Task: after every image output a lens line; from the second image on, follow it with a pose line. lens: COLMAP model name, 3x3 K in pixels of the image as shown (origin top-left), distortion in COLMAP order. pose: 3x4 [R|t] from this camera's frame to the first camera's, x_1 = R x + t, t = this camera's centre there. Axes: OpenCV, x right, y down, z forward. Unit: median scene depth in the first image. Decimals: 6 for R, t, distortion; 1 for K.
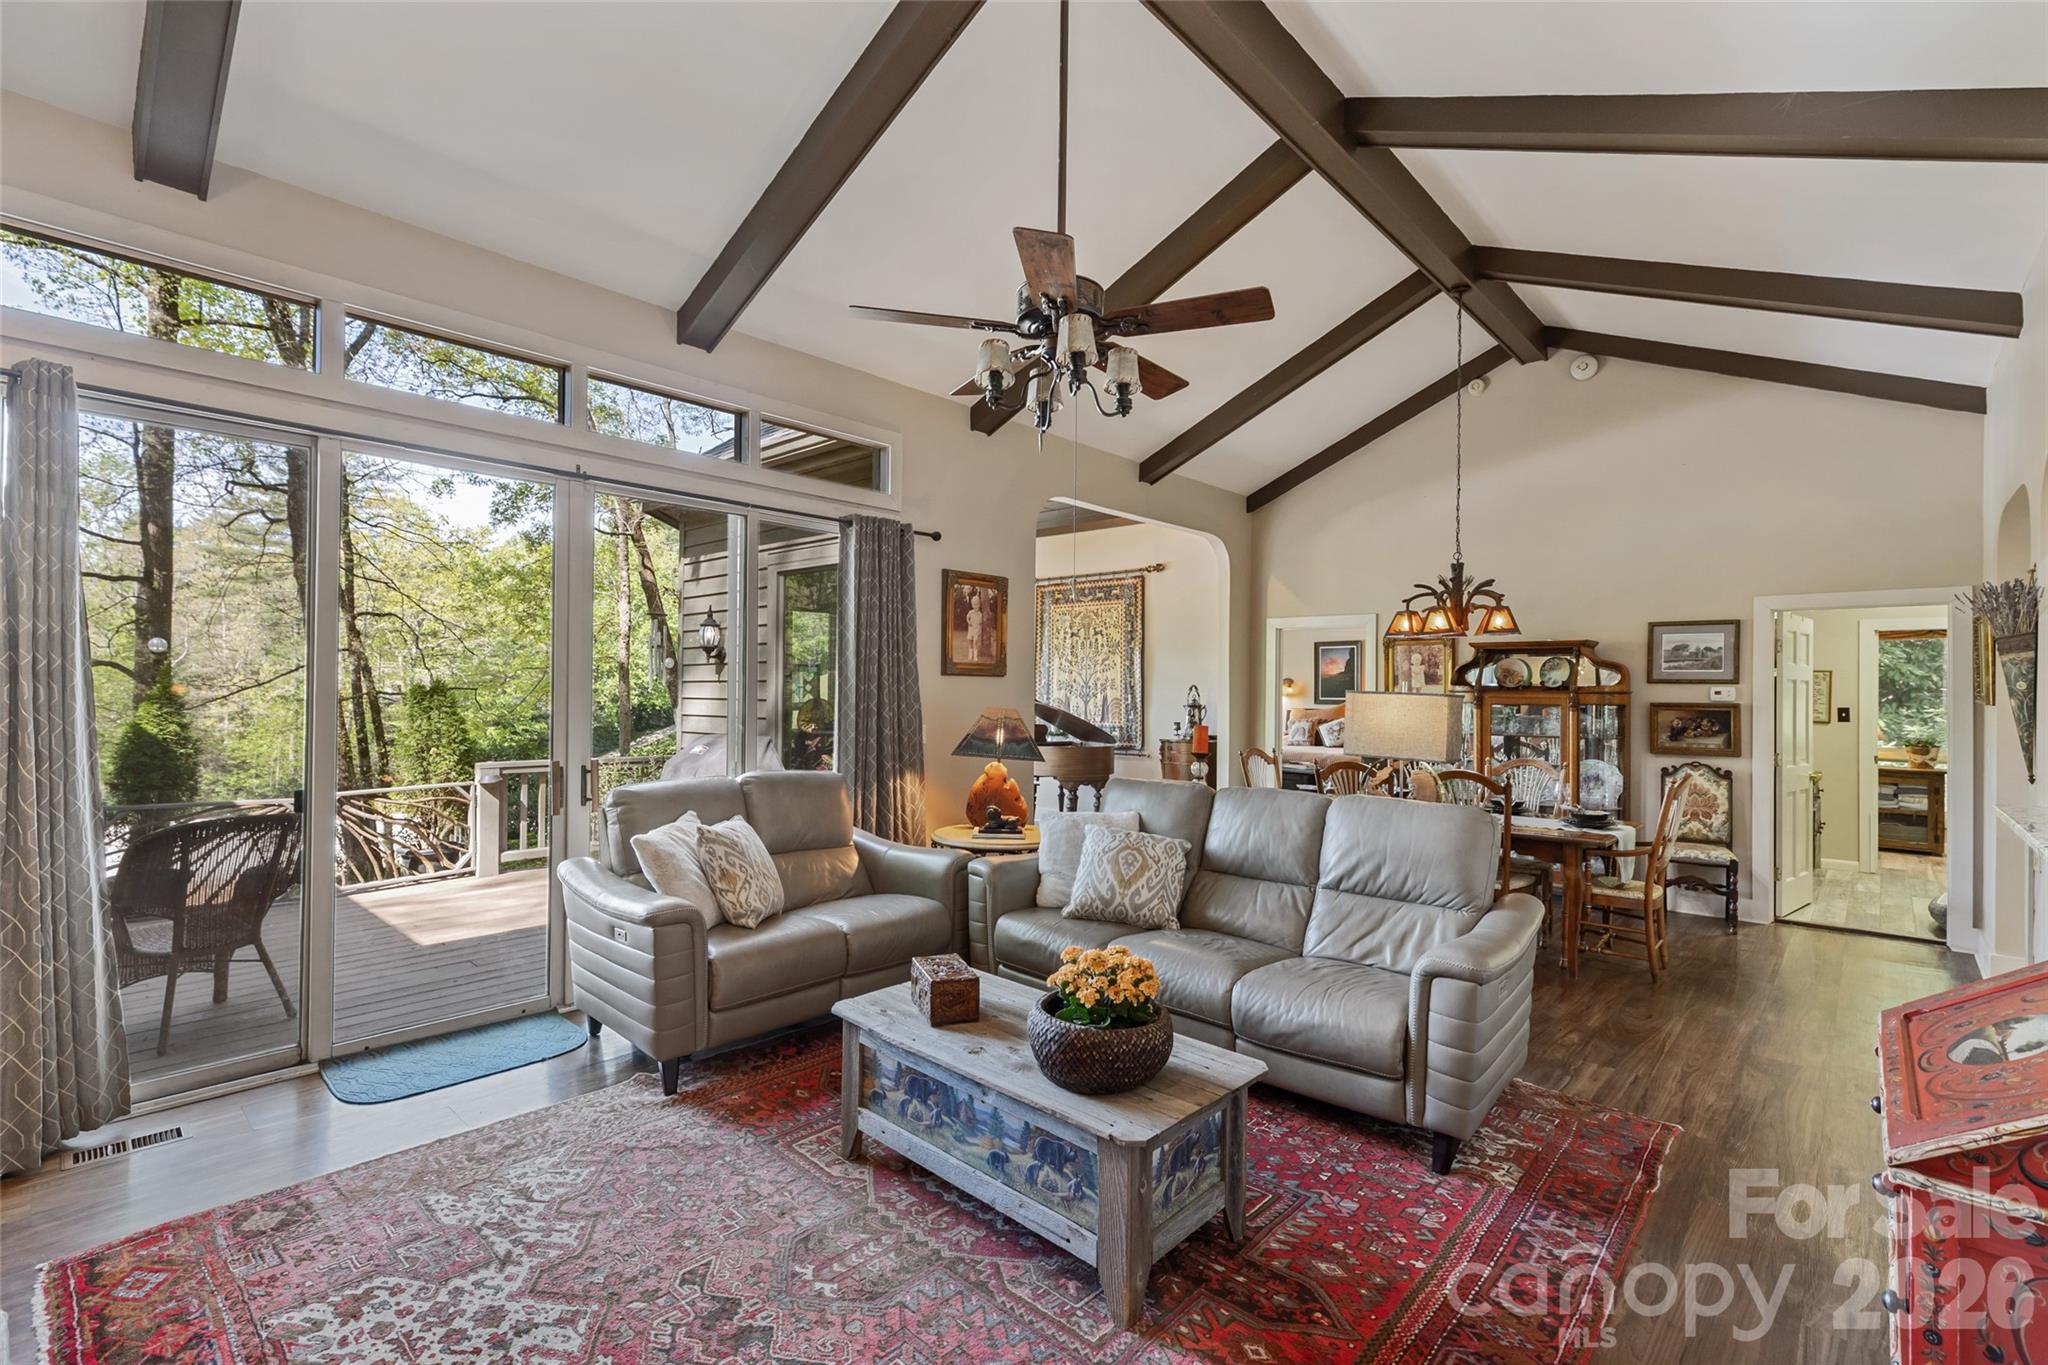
lens RADIAL K [[909.7, 0, 1021.6], [0, 909.7, 685.4], [0, 0, 1]] dist [0.003962, 0.000569]
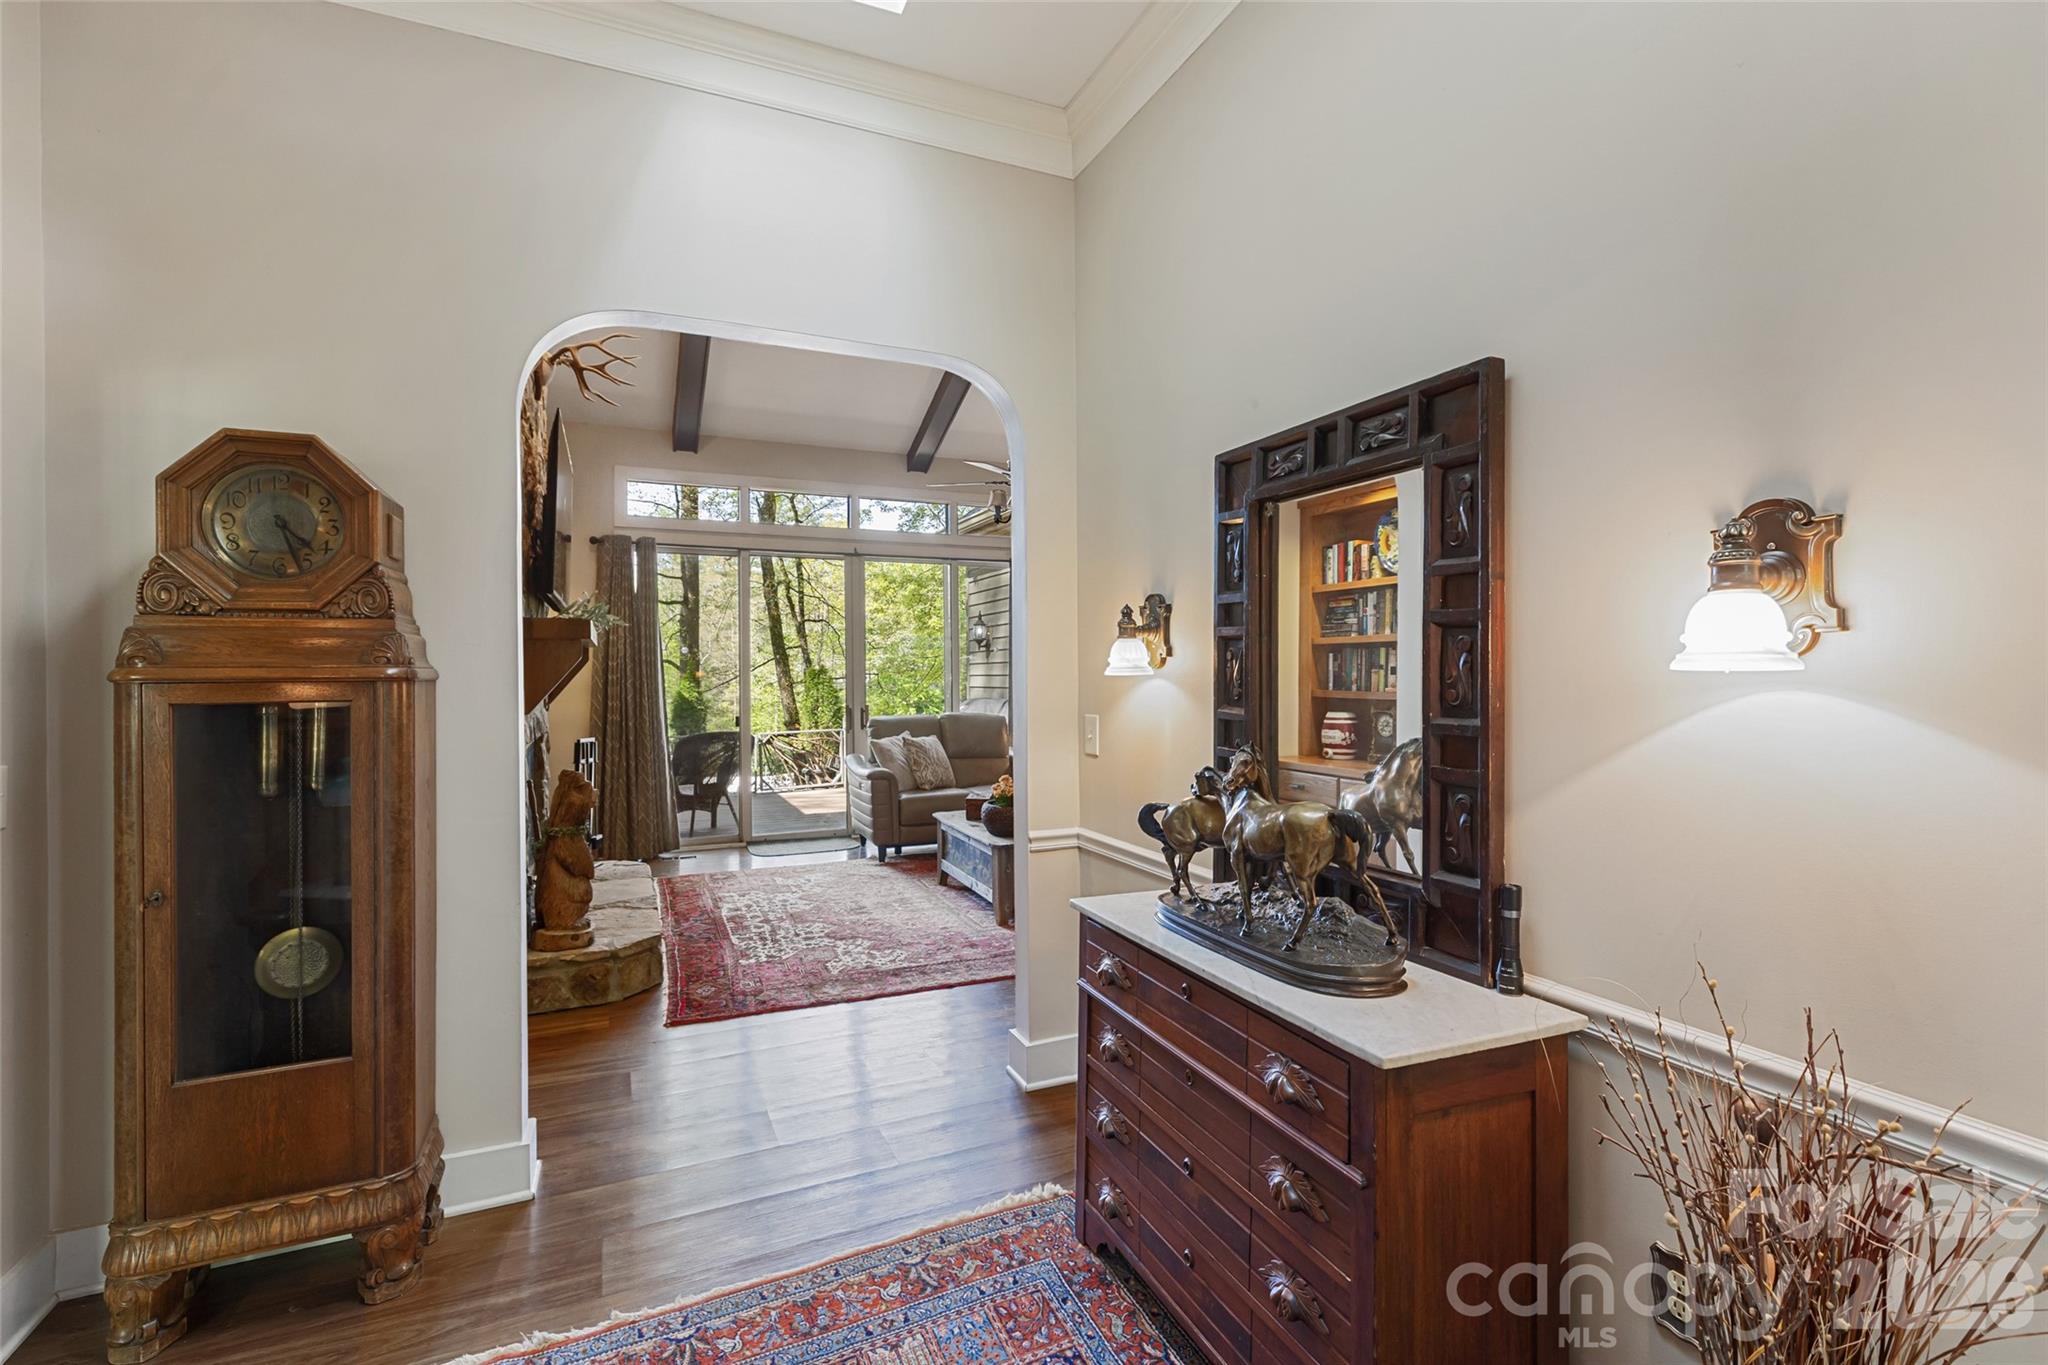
lens RADIAL K [[886.1, 0, 1024.3], [0, 886.1, 669.9], [0, 0, 1]] dist [0.001442, 0.000104]
pose [[0.920780, -0.016010, -0.389753, 0.427268], [0.016819, 0.999858, -0.001338, 0.014498], [0.389719, -0.005323, 0.920919, -0.434925]]
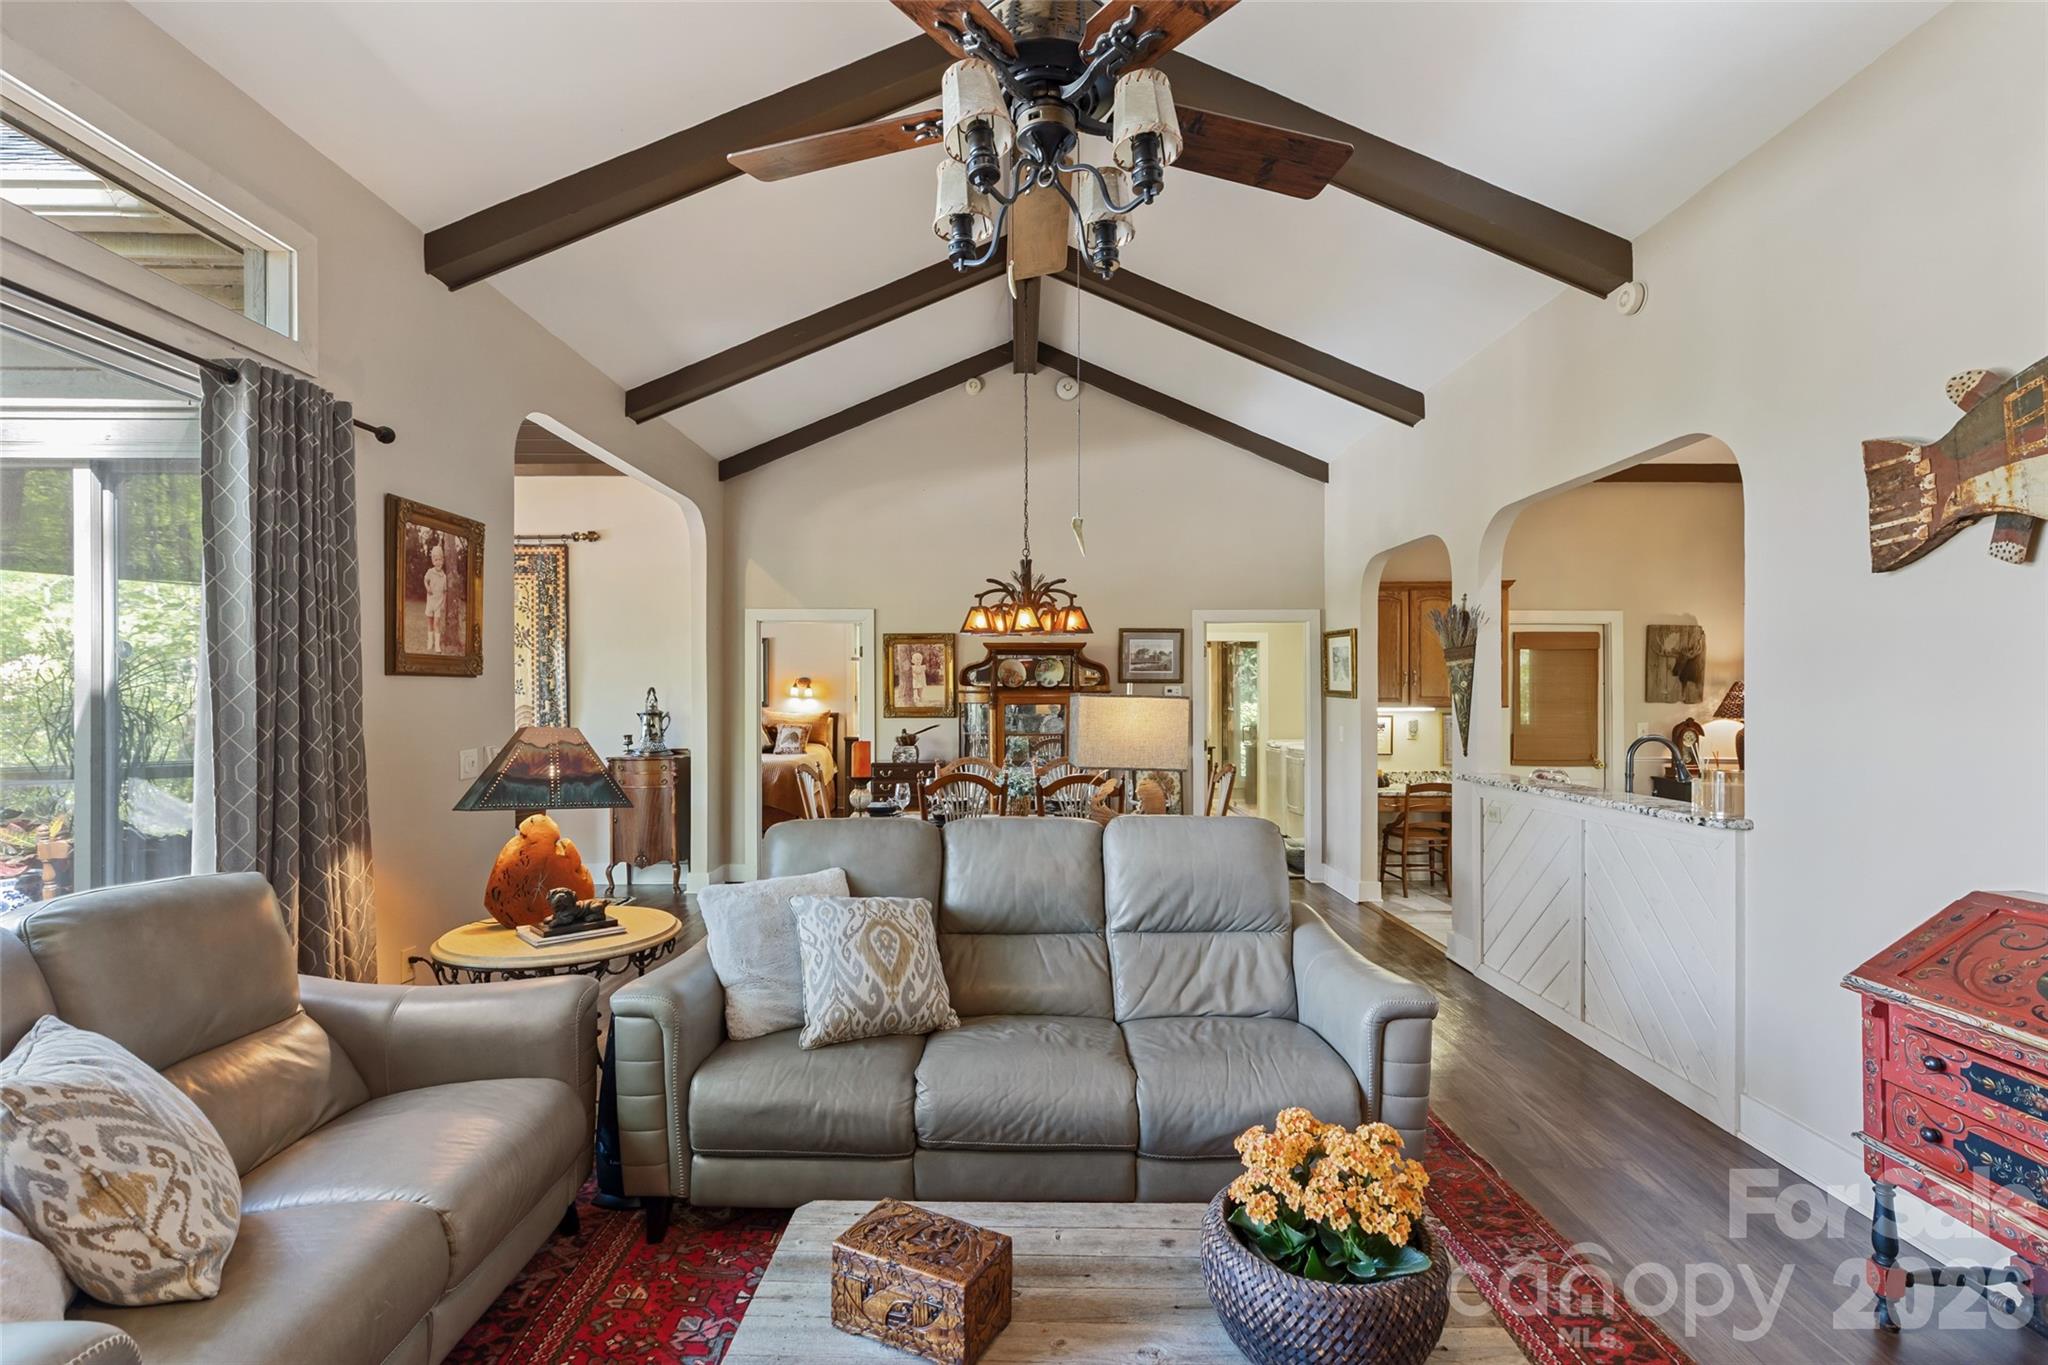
lens RADIAL K [[922.3, 0, 1006.3], [0, 922.3, 689.4], [0, 0, 1]] dist [0.005654, 0.000253]
pose [[0.732350, -0.009310, 0.680865, -0.223421], [0.006304, 0.999956, 0.006892, -0.003626], [-0.680899, -0.000755, 0.732377, 0.321617]]
